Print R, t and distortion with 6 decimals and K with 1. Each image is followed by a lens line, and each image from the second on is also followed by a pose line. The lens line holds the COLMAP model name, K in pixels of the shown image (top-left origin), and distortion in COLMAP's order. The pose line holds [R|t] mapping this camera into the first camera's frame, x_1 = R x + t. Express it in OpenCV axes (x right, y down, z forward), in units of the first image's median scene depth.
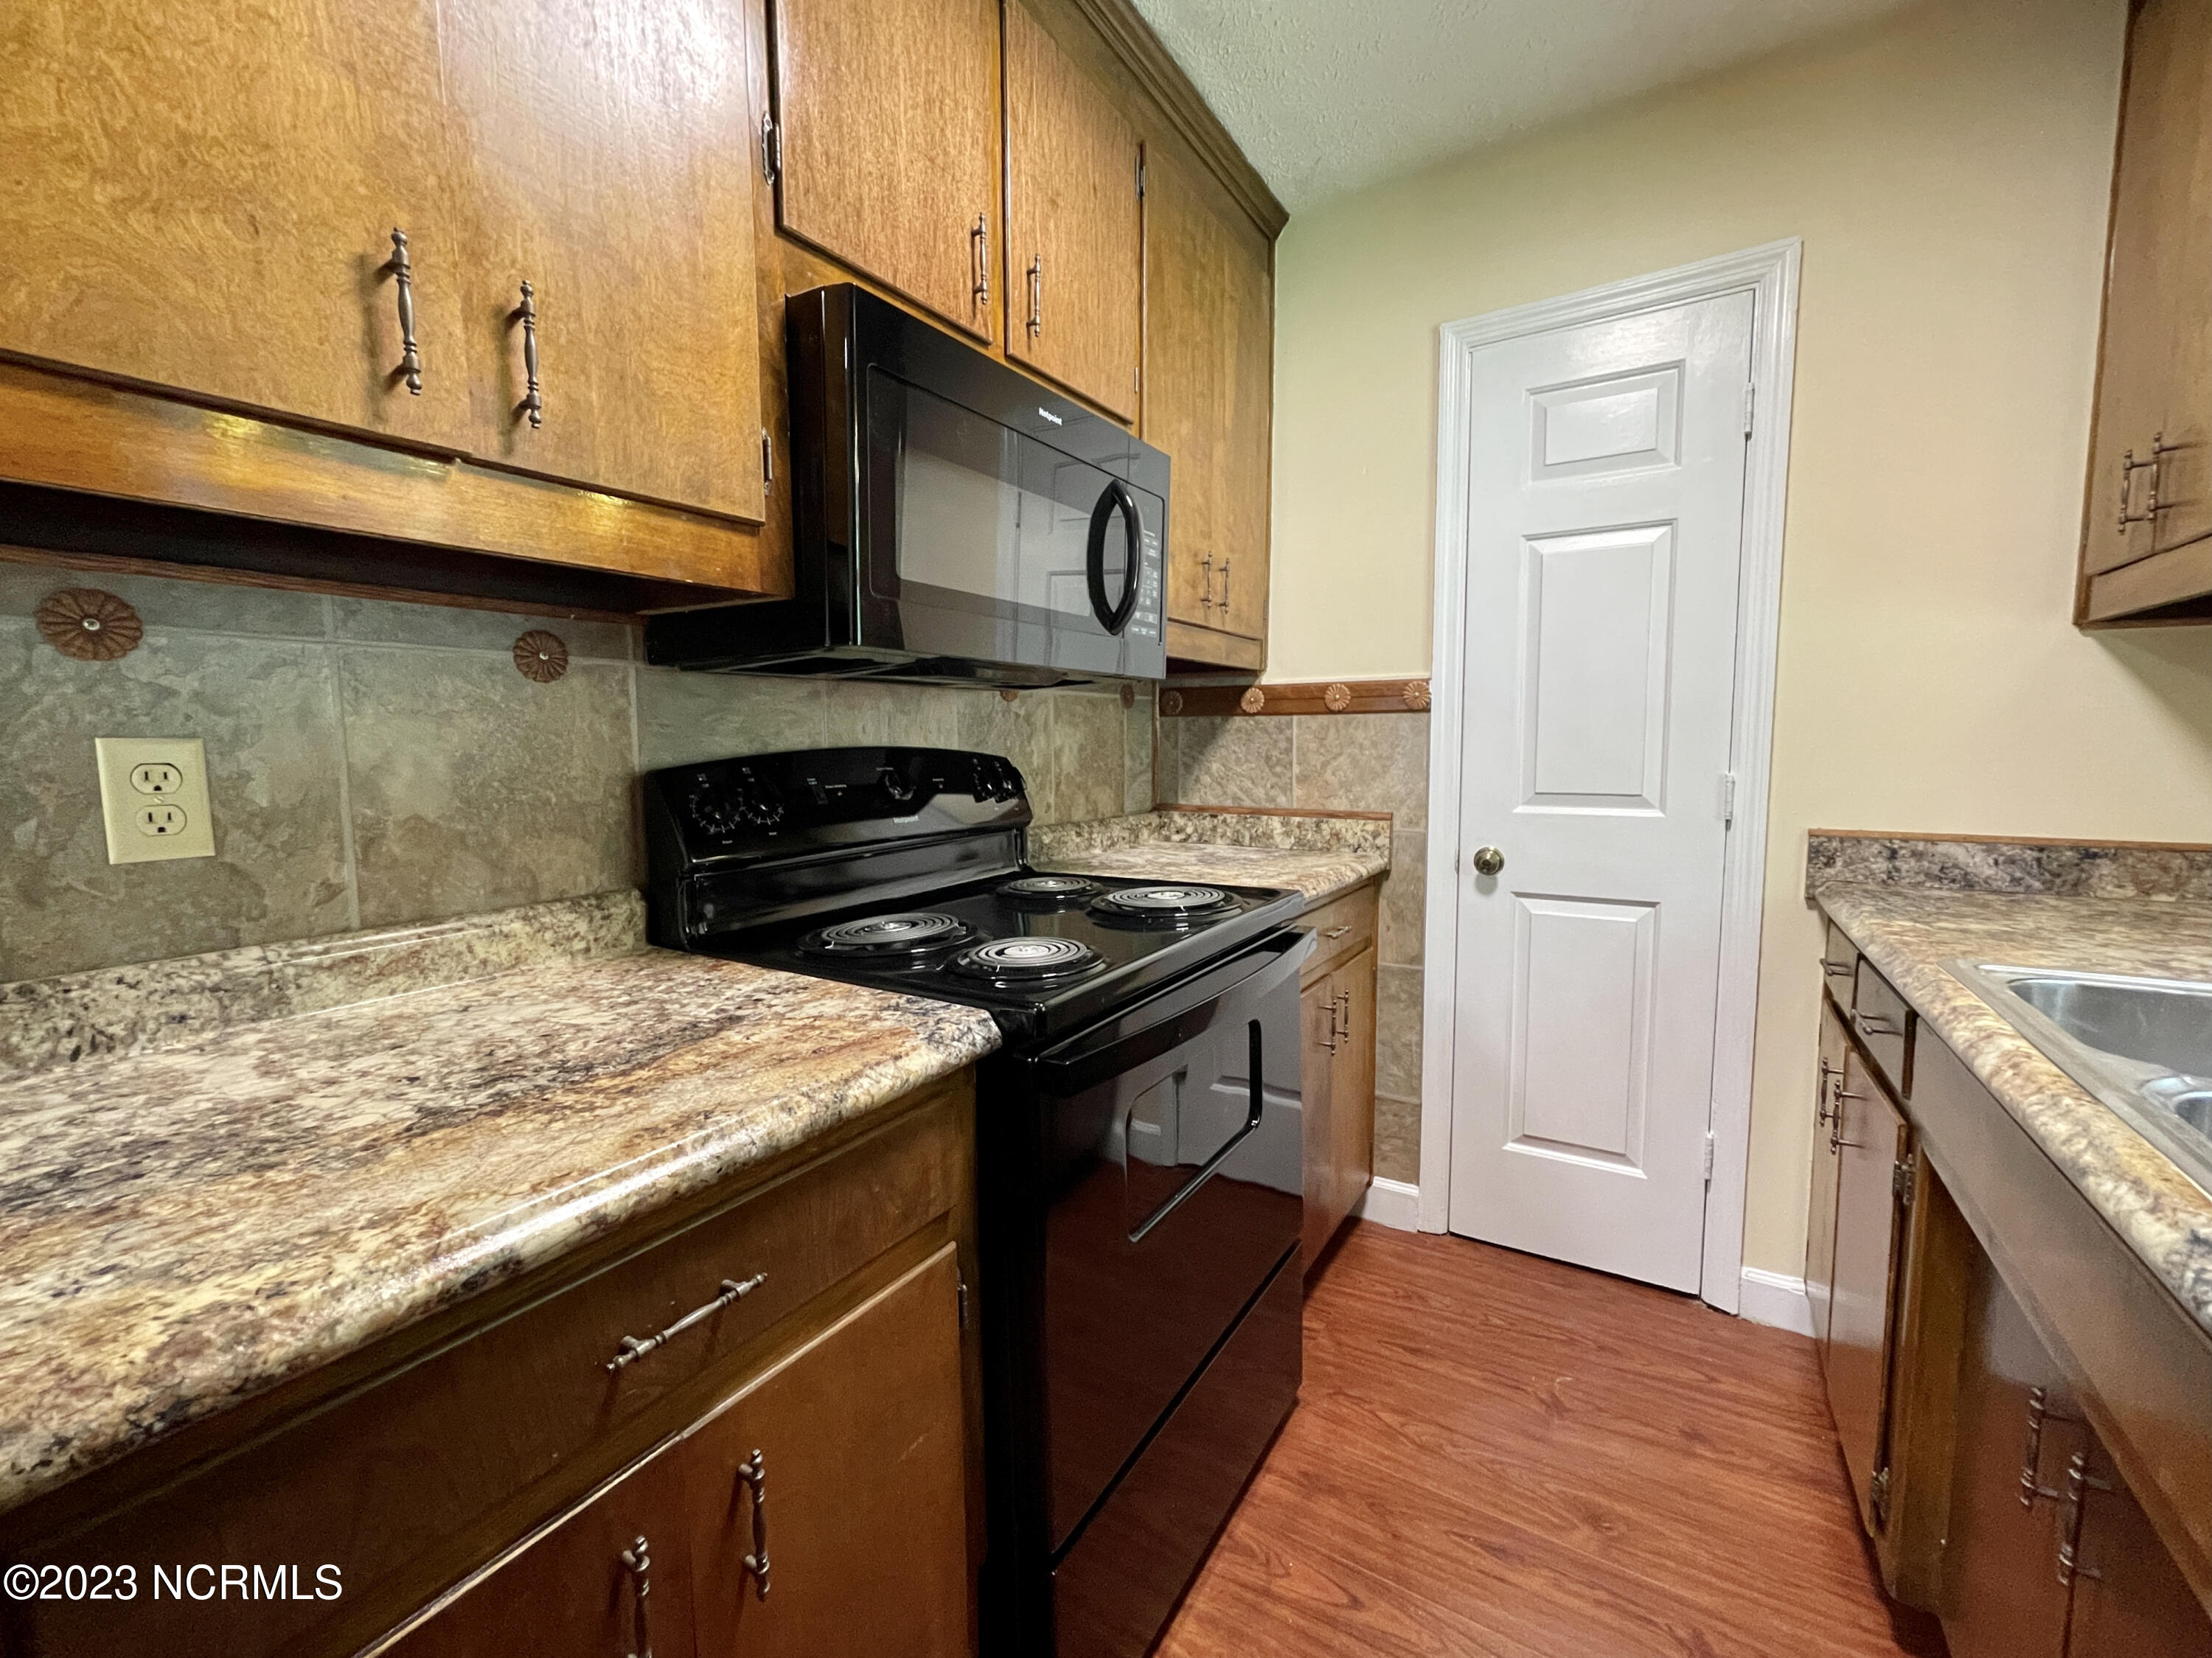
lens RADIAL K [[894.9, 0, 1112.1], [0, 894.9, 820.9], [0, 0, 1]] dist [-0.002330, -0.000047]
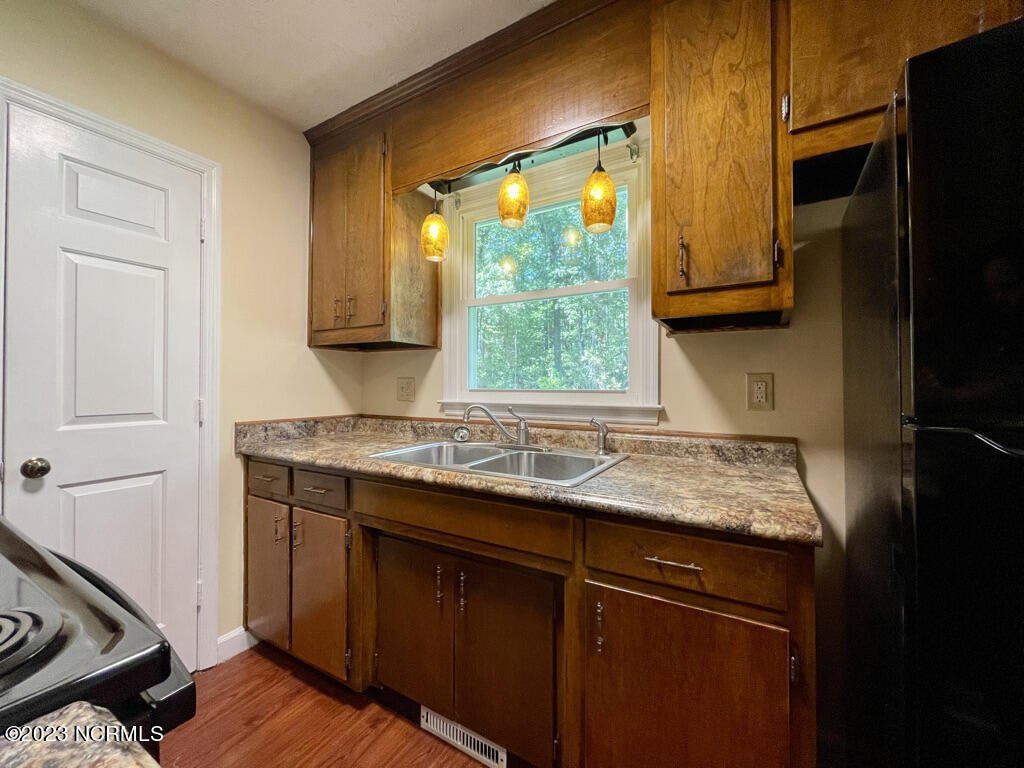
lens RADIAL K [[414.3, 0, 514.8], [0, 414.3, 380.3], [0, 0, 1]] dist [-0.002330, -0.000047]
pose [[-0.018951, 0.017298, 0.999671, -0.283047], [0.085421, 0.996223, -0.015619, -0.020546], [-0.996165, 0.085097, -0.020357, 0.306147]]
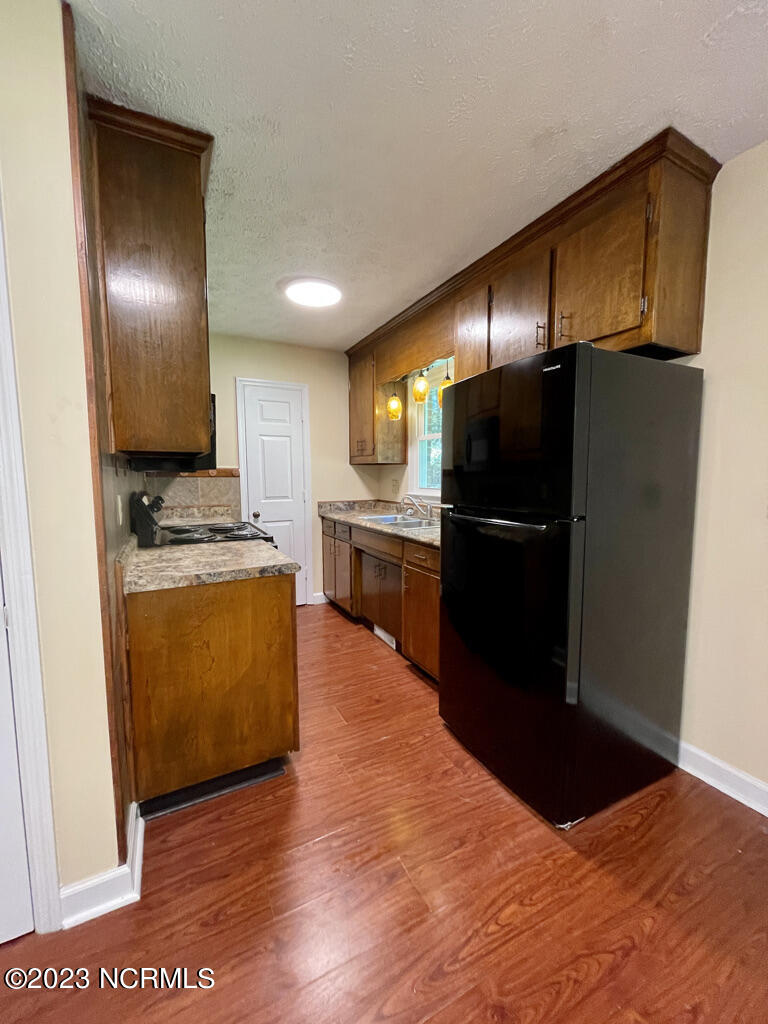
lens RADIAL K [[414.3, 0, 384.0], [0, 414.3, 512.0], [0, 0, 1]] dist [-0.002330, -0.000047]
pose [[0.513574, -0.075698, 0.854700, -1.020165], [0.075207, 0.996239, 0.043043, -0.003832], [-0.854743, 0.042174, 0.517335, -0.518667]]
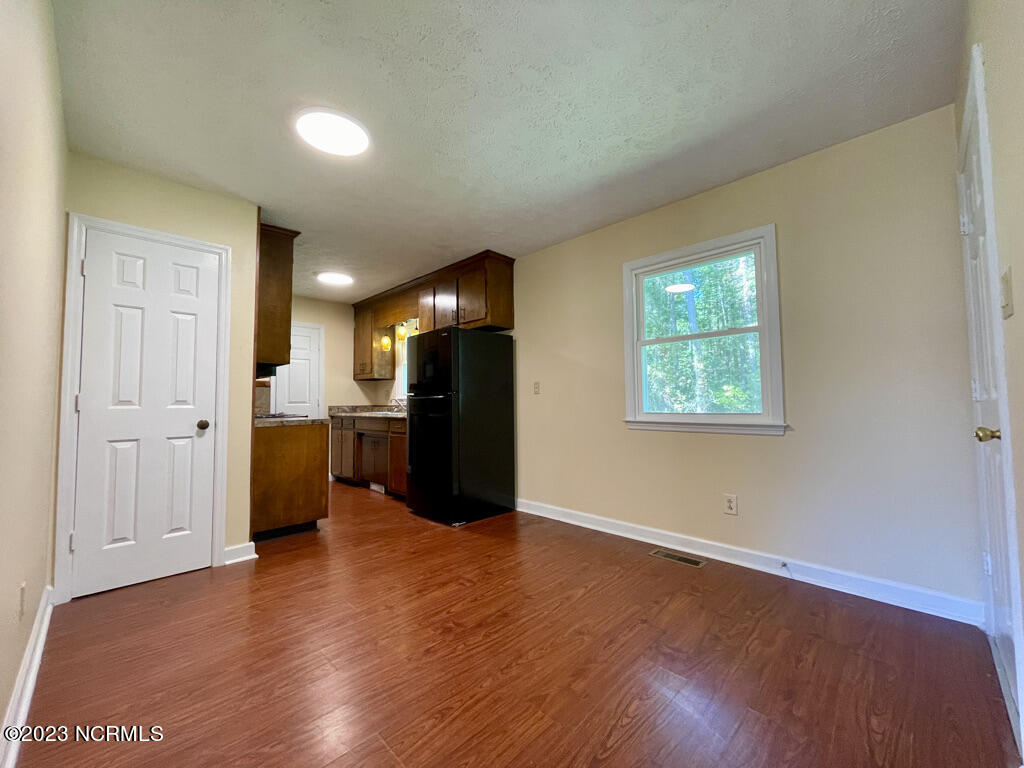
lens RADIAL K [[410.7, 0, 520.7], [0, 410.7, 381.3], [0, 0, 1]] dist [0.000439, 0.000094]
pose [[0.215526, 0.050981, 0.975166, -2.056709], [0.094210, 0.992892, -0.072729, 0.195412], [-0.971943, 0.107545, 0.209192, -1.166888]]
